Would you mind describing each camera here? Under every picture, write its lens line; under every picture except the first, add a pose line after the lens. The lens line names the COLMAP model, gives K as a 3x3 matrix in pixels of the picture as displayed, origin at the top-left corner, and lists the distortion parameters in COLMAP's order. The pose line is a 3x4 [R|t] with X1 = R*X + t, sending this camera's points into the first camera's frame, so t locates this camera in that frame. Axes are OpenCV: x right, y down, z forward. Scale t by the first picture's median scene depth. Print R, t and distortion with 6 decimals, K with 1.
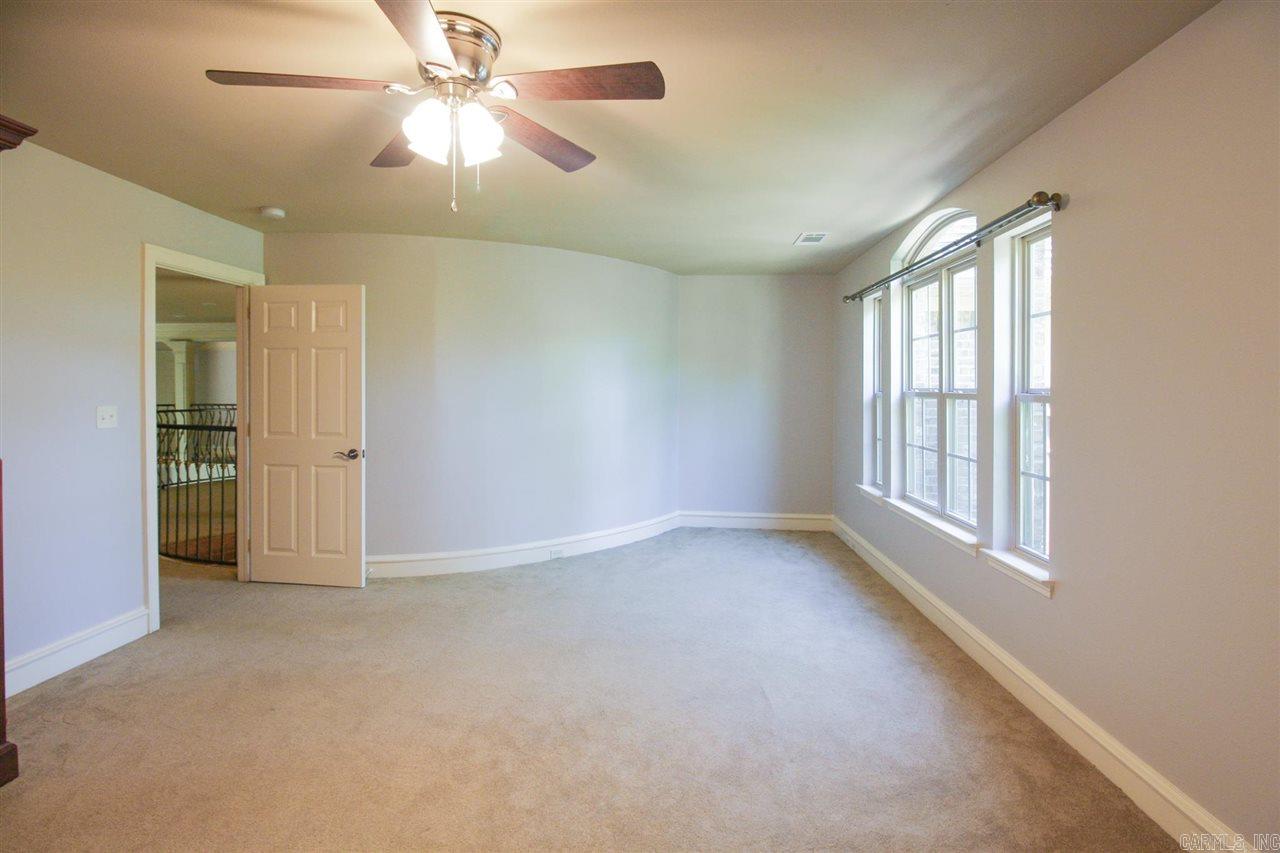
lens RADIAL K [[623.8, 0, 640.7], [0, 623.8, 386.1], [0, 0, 1]] dist [-0.001685, -0.000127]
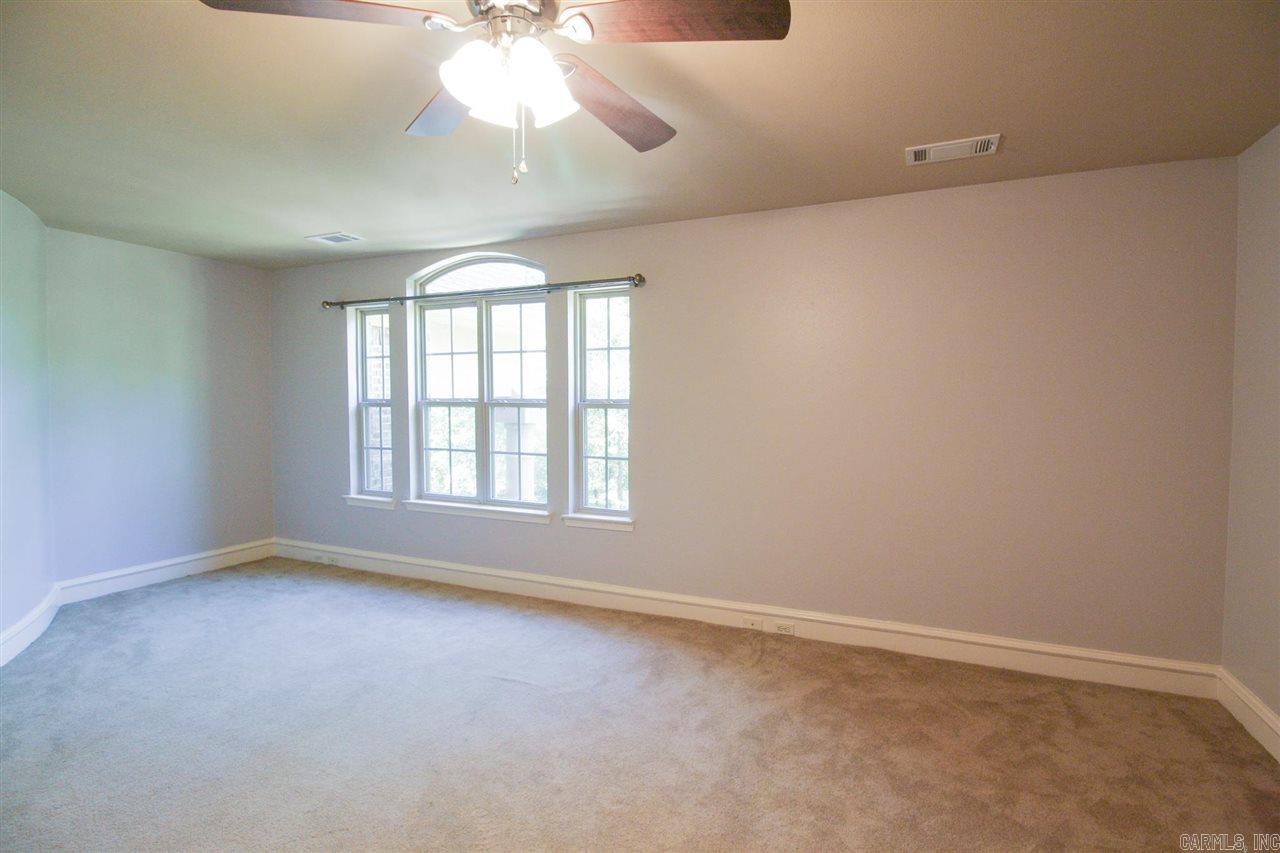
lens RADIAL K [[609.4, 0, 642.0], [0, 609.4, 410.5], [0, 0, 1]] dist [-0.002475, -0.000407]
pose [[0.350078, -0.028231, 0.936295, -0.525755], [-0.001396, 0.999529, 0.030660, -0.009620], [-0.936719, -0.012041, 0.349874, 0.301286]]
